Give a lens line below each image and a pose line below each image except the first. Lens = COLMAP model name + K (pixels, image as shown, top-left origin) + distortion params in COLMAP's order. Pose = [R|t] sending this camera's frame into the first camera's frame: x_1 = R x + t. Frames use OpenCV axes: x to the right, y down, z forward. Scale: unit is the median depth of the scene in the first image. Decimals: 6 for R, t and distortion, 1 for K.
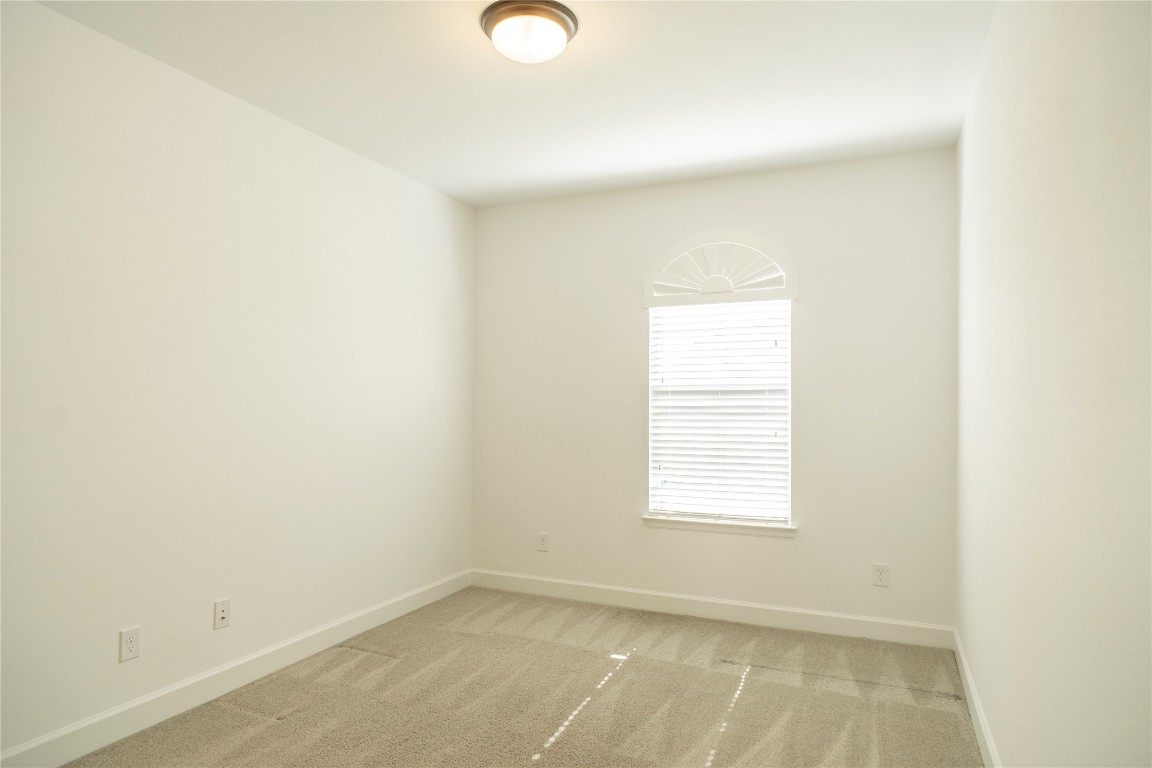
lens RADIAL K [[697.8, 0, 575.0], [0, 697.8, 385.4], [0, 0, 1]] dist [0.010041, 0.005236]
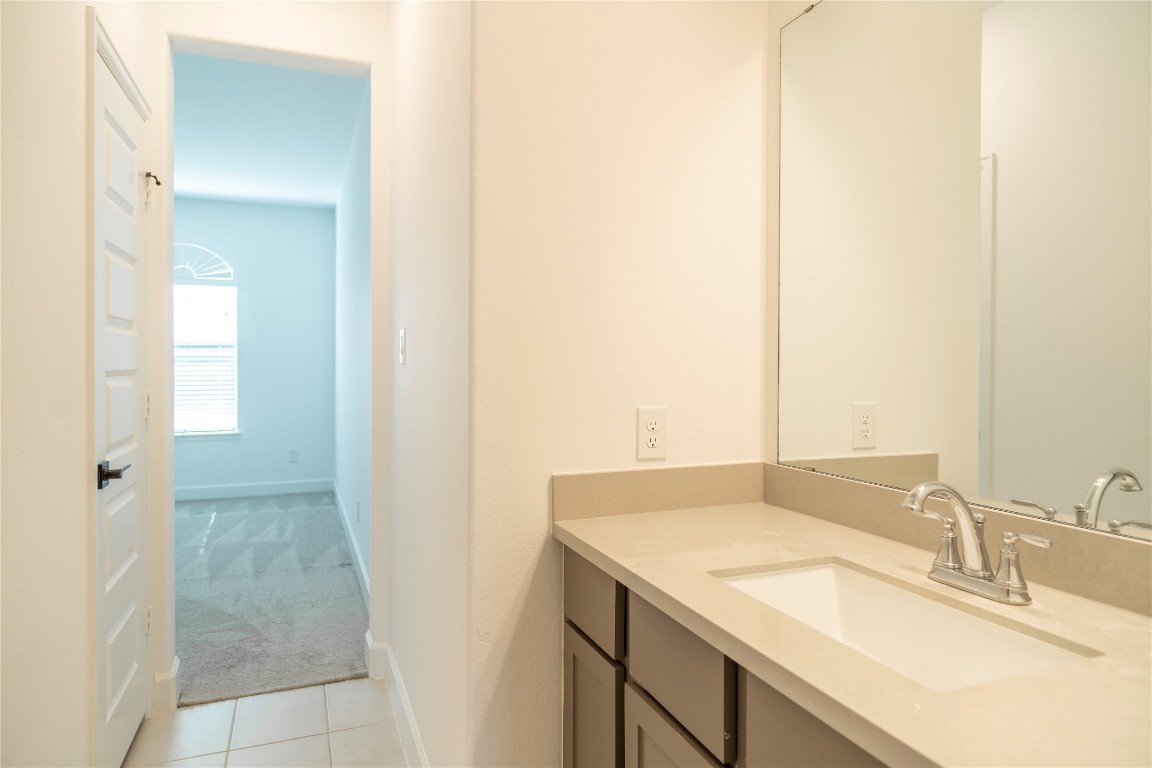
lens RADIAL K [[697.8, 0, 573.8], [0, 697.8, 376.1], [0, 0, 1]] dist [0.010041, 0.005236]
pose [[0.699637, -0.020165, 0.714214, -0.281177], [-0.016899, 0.998855, 0.044756, -0.008161], [-0.714299, -0.043383, 0.698495, -0.630945]]
